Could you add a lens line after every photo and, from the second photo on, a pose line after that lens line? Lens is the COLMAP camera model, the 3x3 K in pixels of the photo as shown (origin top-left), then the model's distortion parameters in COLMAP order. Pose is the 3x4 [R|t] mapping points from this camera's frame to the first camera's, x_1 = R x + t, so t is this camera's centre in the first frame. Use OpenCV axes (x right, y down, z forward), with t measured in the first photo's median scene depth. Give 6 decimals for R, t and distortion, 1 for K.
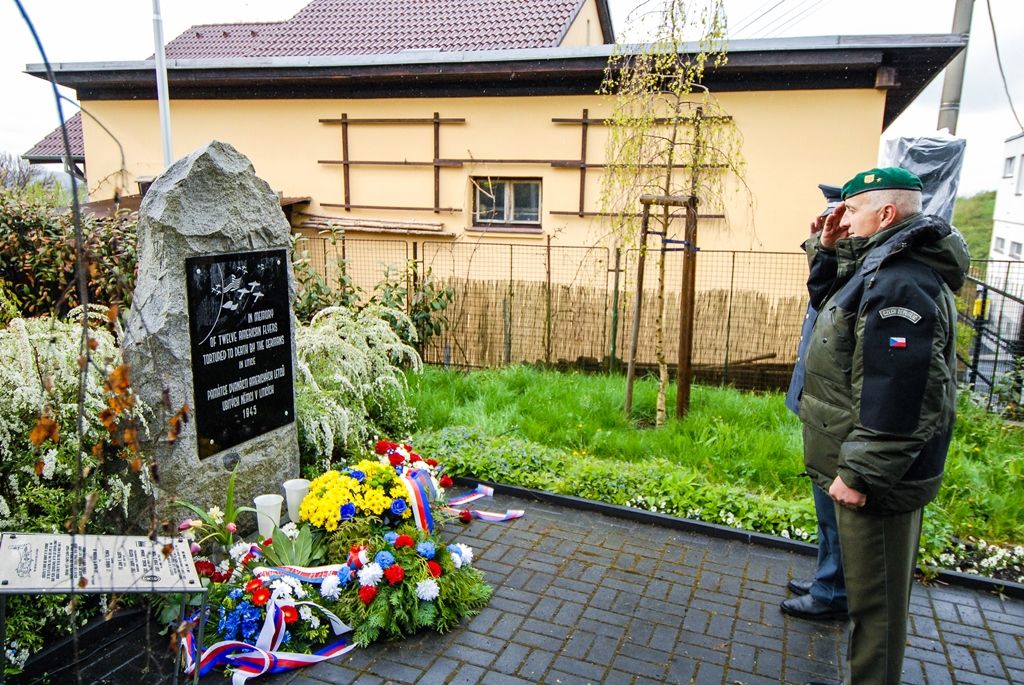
lens RADIAL K [[776.7, 0, 531.4], [0, 776.7, 339.9], [0, 0, 1]] dist [0.058964, -0.061371]
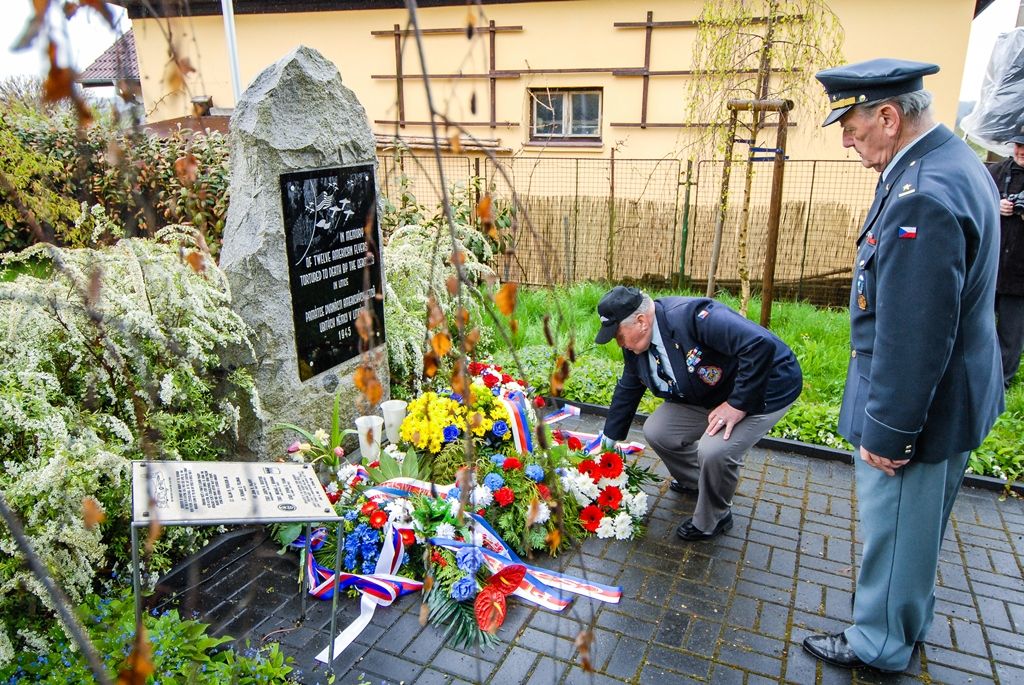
lens RADIAL K [[740.2, 0, 512.0], [0, 740.2, 342.5], [0, 0, 1]] dist [0.055713, -0.059462]
pose [[0.998800, -0.005927, -0.048620, -0.099671], [0.011406, 0.993506, 0.113206, -0.000049], [0.047633, -0.113625, 0.992381, 0.076494]]
